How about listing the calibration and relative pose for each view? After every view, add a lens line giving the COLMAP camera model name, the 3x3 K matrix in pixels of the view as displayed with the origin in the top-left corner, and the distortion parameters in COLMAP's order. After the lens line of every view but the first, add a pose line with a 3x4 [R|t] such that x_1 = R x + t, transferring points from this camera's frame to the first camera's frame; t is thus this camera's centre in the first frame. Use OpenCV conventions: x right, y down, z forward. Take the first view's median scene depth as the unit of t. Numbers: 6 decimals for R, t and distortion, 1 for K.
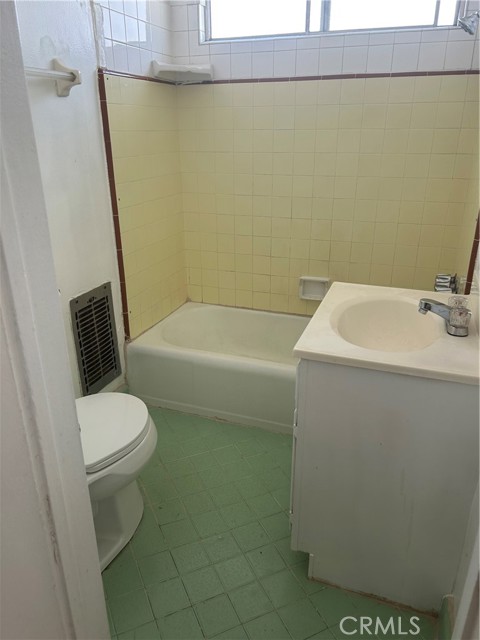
lens RADIAL K [[483.2, 0, 240.8], [0, 483.2, 323.8], [0, 0, 1]] dist [0.055412, -0.064355]
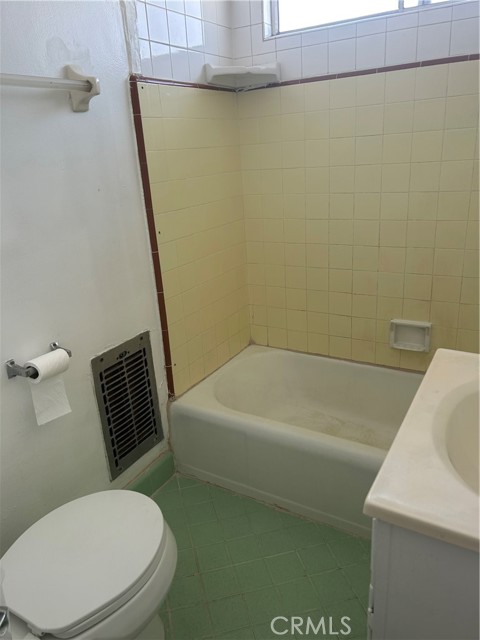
lens RADIAL K [[483.2, 0, 234.9], [0, 483.2, 319.8], [0, 0, 1]] dist [0.055412, -0.064355]
pose [[0.979751, 0.009742, -0.199983, 0.038740], [-0.016803, 0.999293, -0.033640, -0.077691], [0.199514, 0.036319, 0.979222, 0.214337]]
